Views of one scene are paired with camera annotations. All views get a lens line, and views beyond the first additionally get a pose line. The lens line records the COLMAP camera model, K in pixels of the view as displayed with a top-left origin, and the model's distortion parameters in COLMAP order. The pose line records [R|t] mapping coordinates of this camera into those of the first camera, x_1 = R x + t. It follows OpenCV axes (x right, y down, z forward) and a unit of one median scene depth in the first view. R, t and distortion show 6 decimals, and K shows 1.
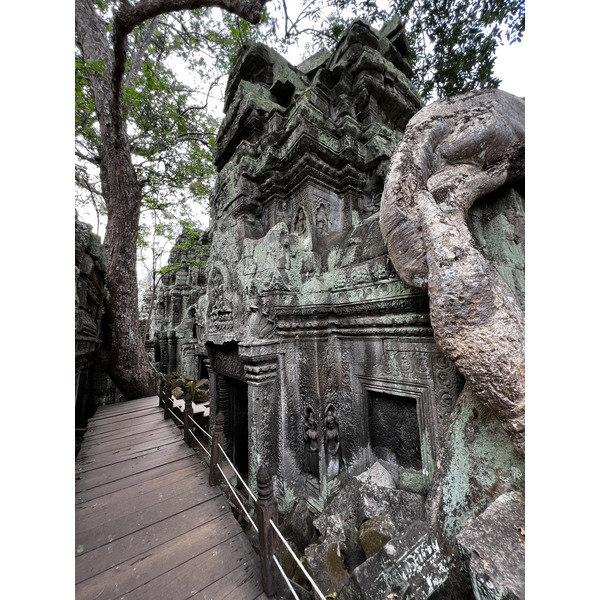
lens RADIAL K [[240.3, 0, 300.6], [0, 240.3, 302.1], [0, 0, 1]] dist [-0.001384, 0.000371]
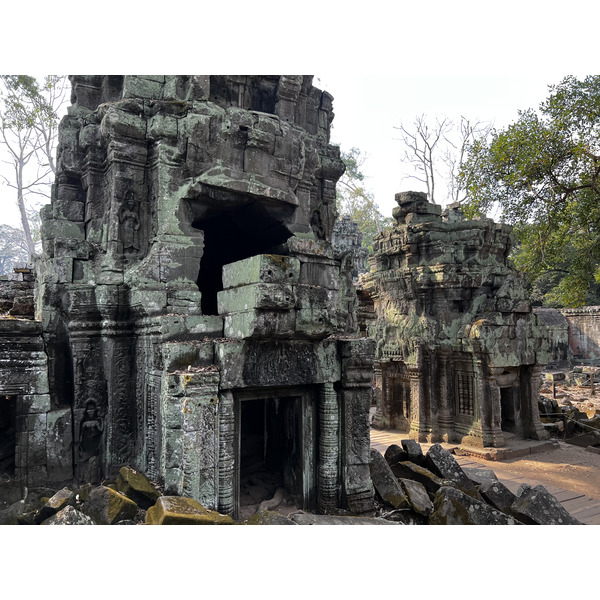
lens RADIAL K [[452.3, 0, 302.9], [0, 452.3, 302.4], [0, 0, 1]] dist [0.051572, -0.059379]
pose [[0.996082, 0.018034, -0.086578, -0.307134], [-0.010722, 0.996392, 0.084190, 0.097755], [0.087784, -0.082932, 0.992681, 0.558609]]
